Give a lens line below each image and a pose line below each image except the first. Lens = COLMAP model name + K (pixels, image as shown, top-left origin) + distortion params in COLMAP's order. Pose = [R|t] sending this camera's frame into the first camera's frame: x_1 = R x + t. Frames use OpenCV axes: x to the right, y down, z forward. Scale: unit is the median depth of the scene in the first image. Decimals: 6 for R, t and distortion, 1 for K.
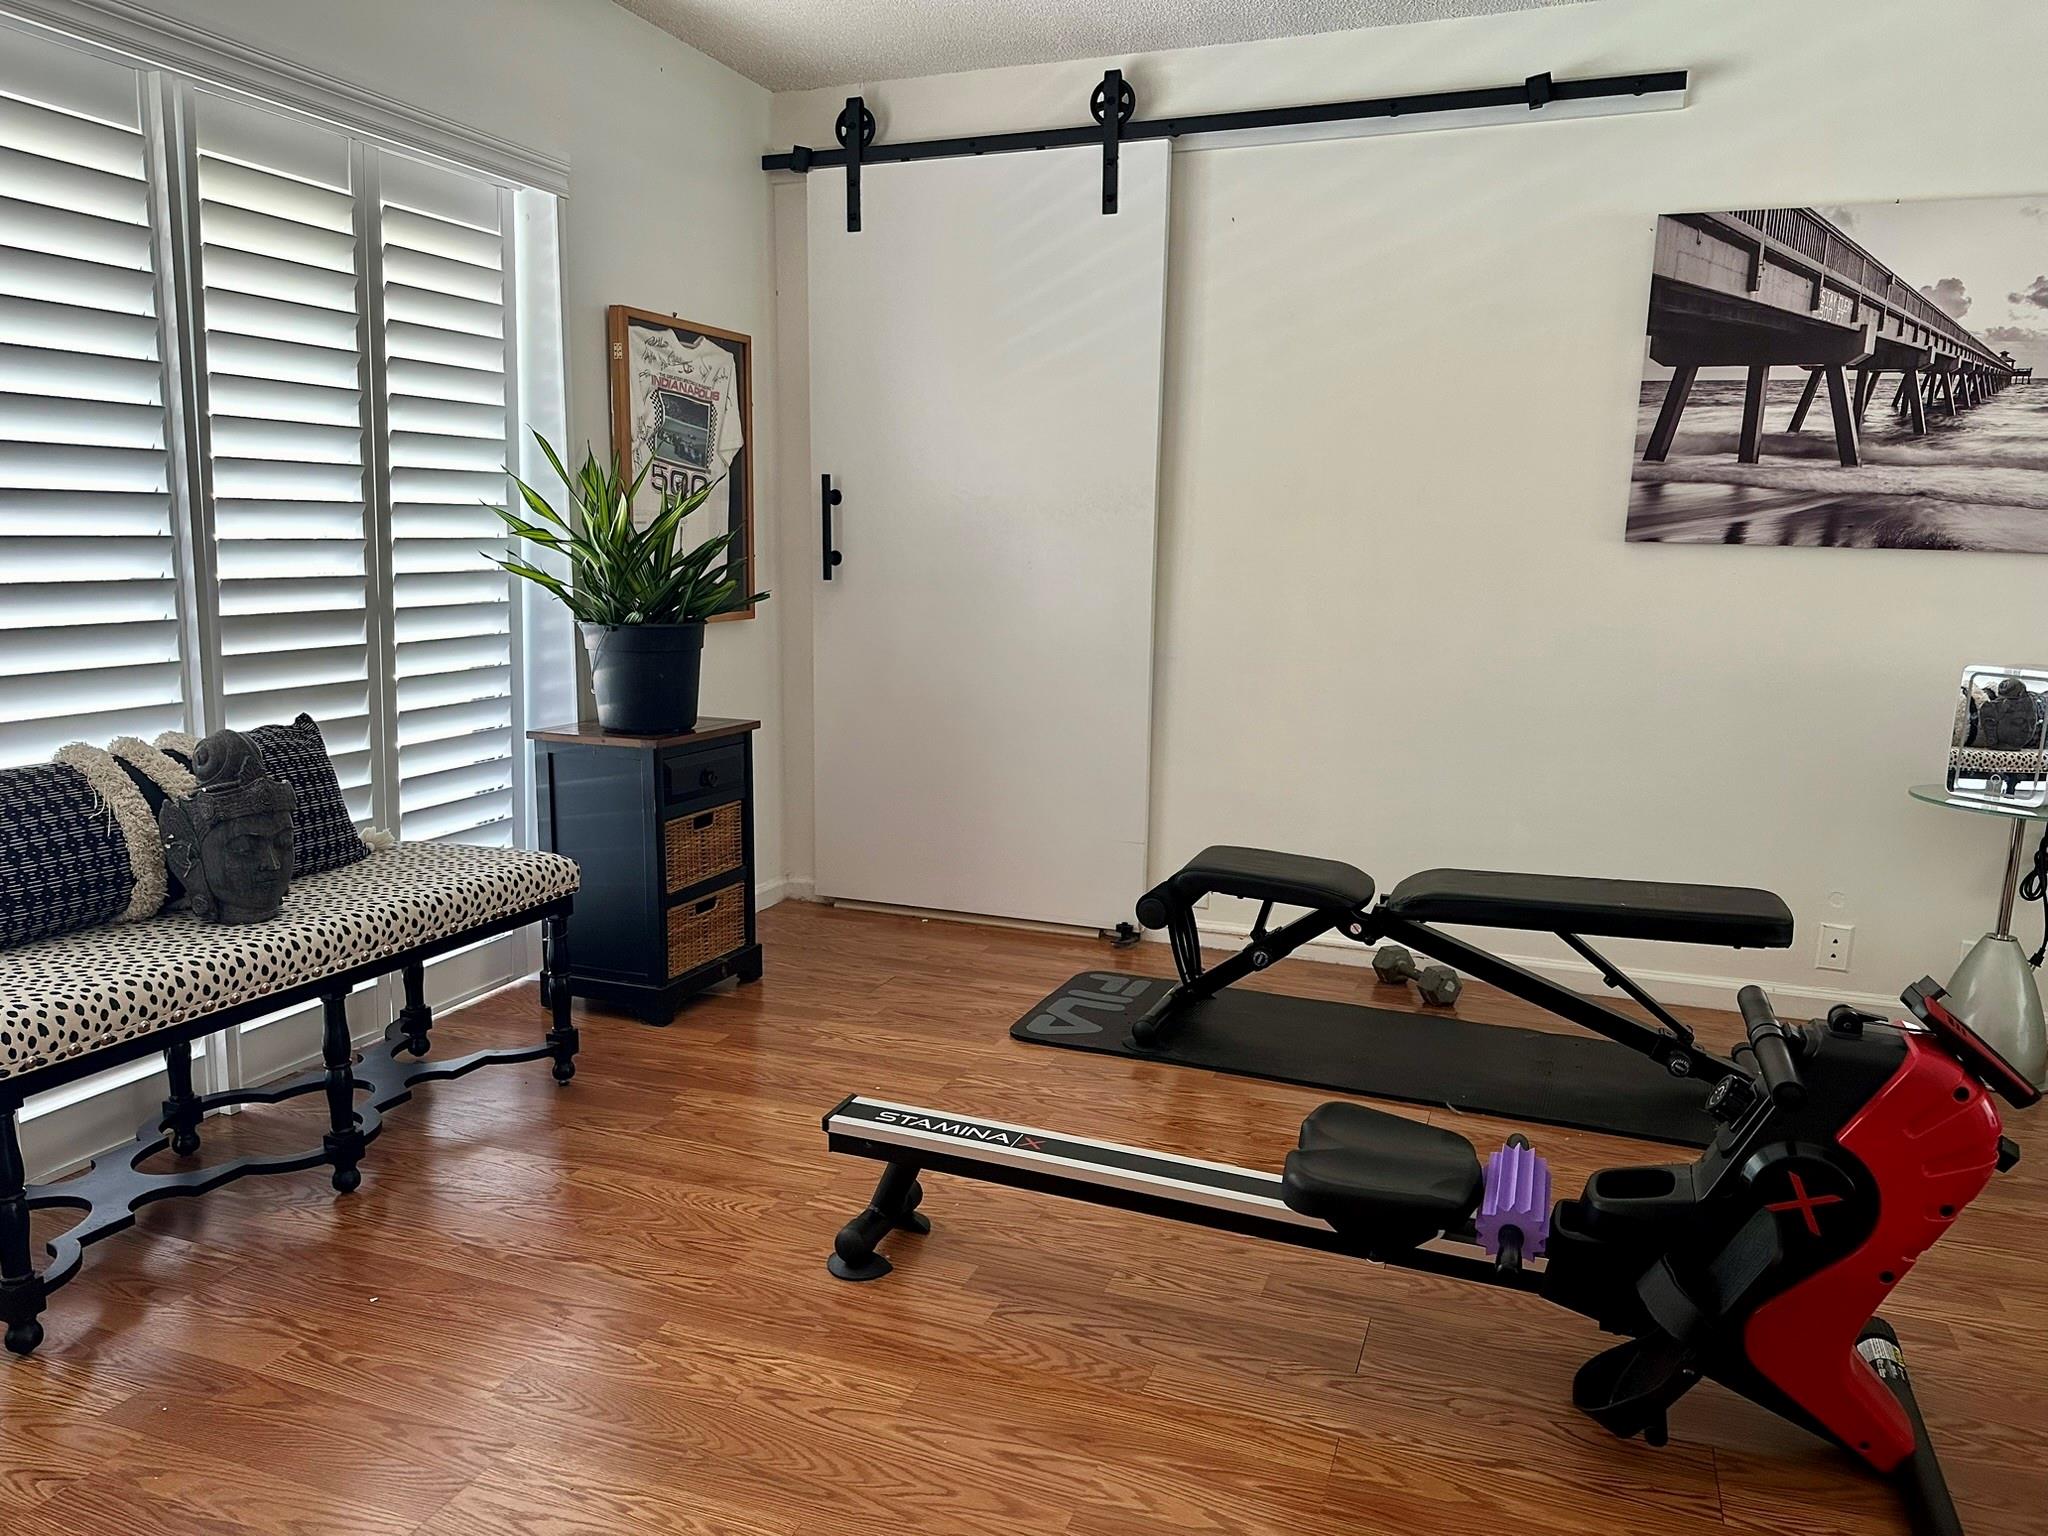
lens RADIAL K [[1415.5, 0, 1025.2], [0, 1415.5, 763.1], [0, 0, 1]] dist [0.035458, -0.050039]
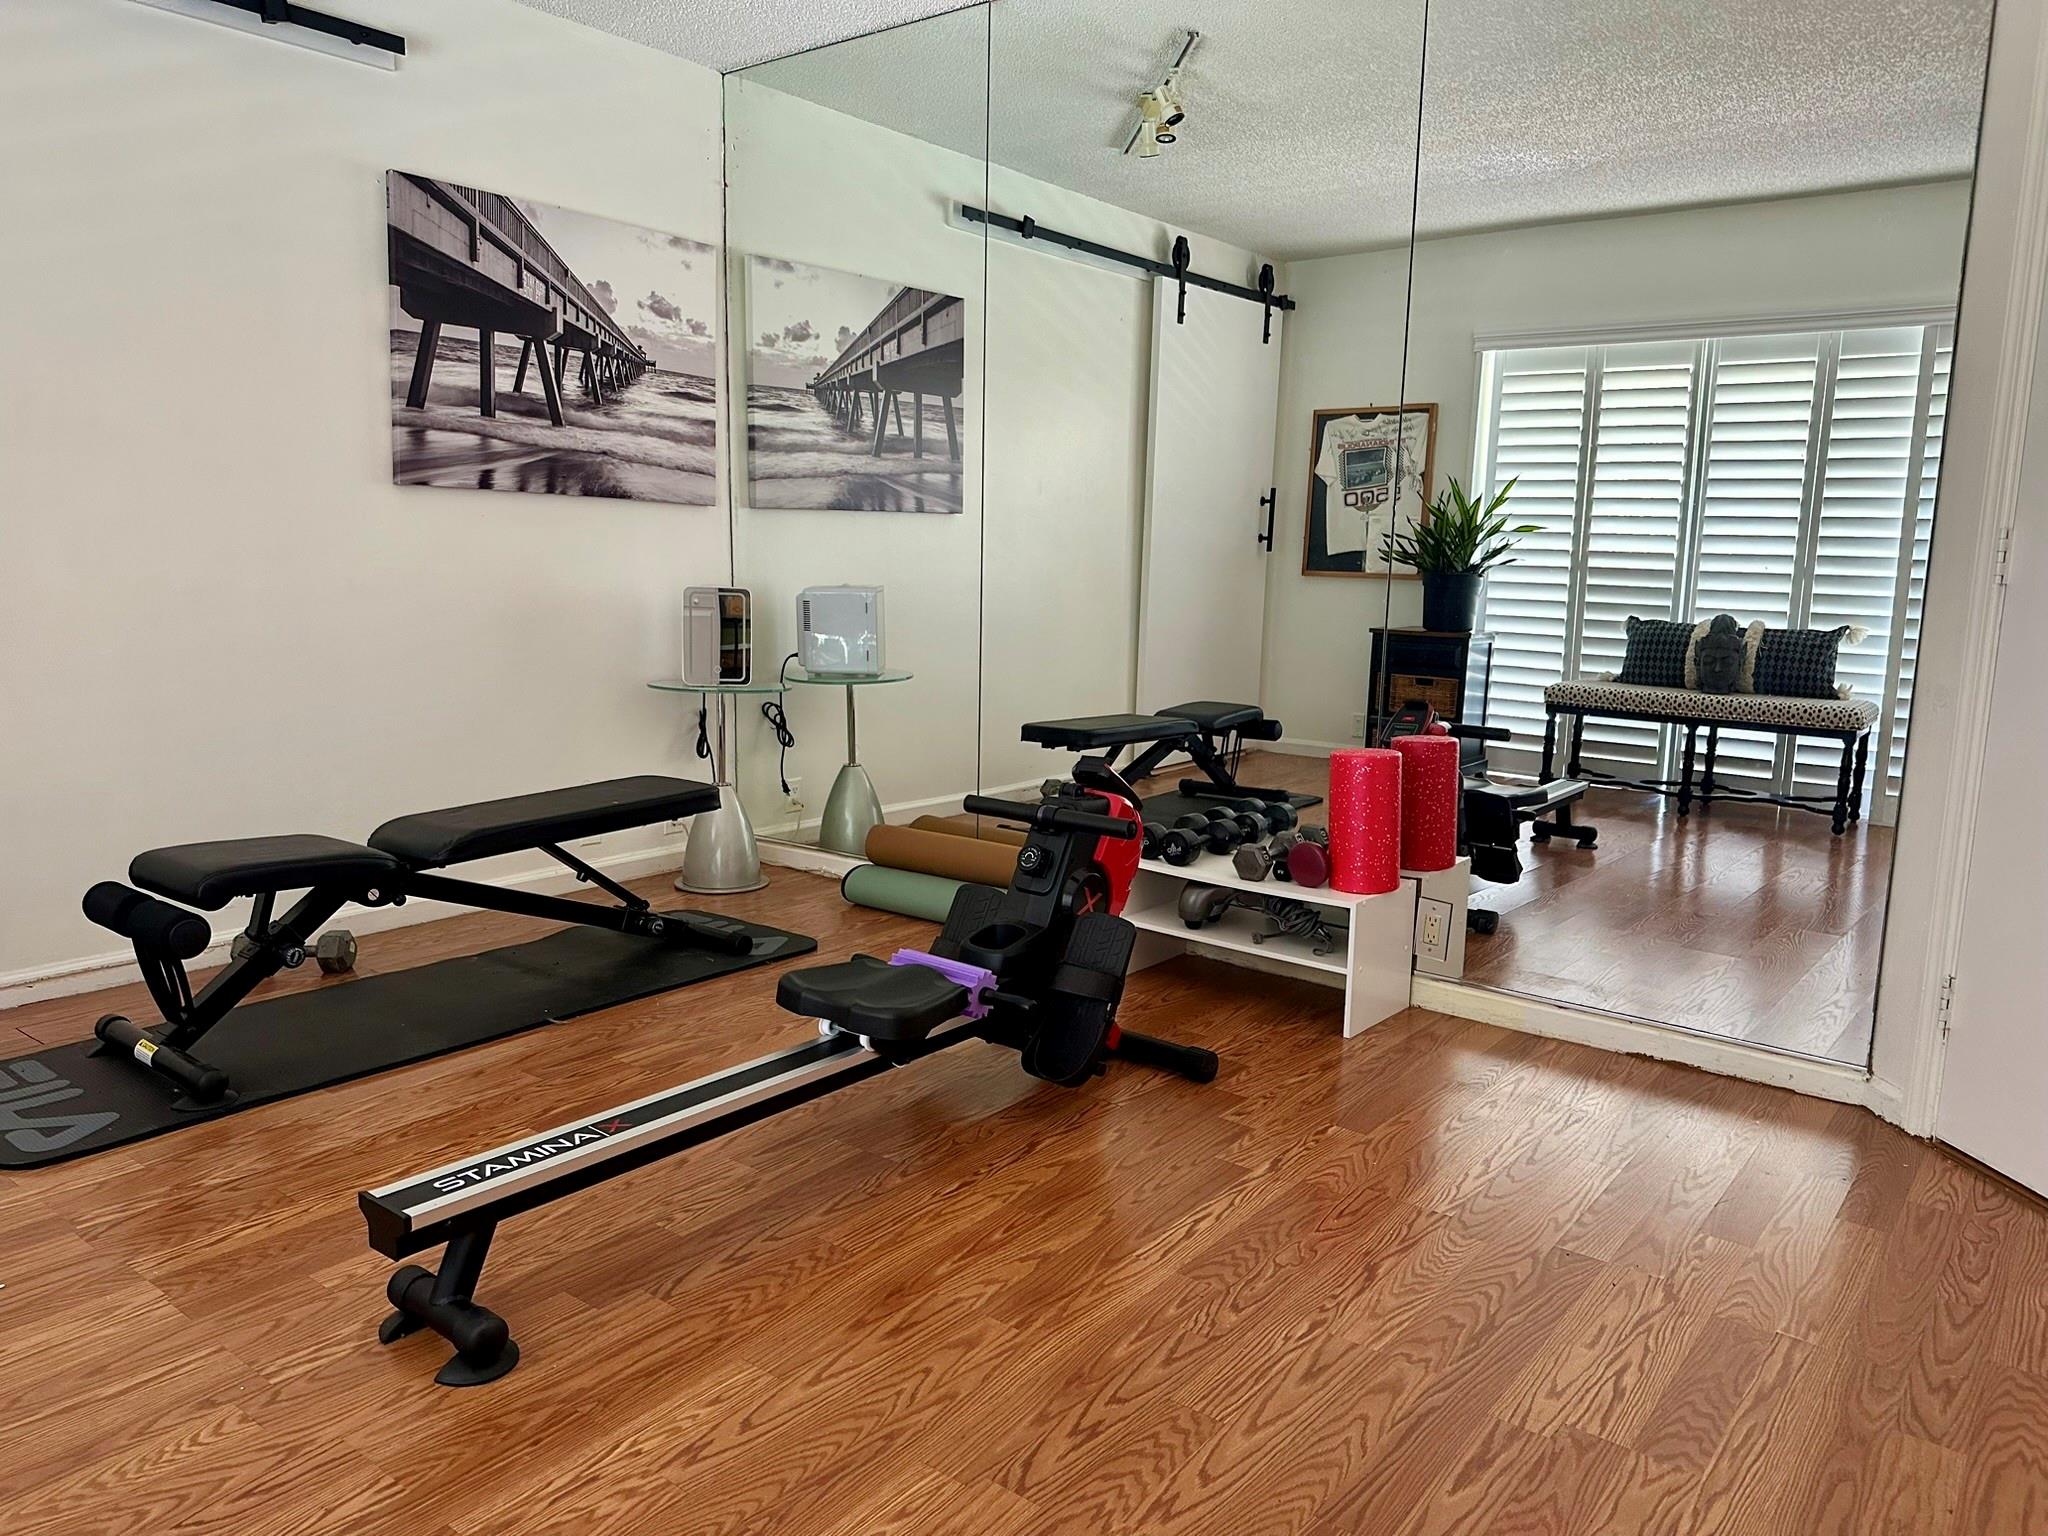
lens RADIAL K [[1415.5, 0, 1025.2], [0, 1415.5, 763.1], [0, 0, 1]] dist [0.035458, -0.050039]
pose [[0.298657, -0.159942, 0.940863, -0.479700], [0.124293, 0.983979, 0.127817, -0.033293], [-0.946232, 0.078769, 0.313752, 0.274257]]
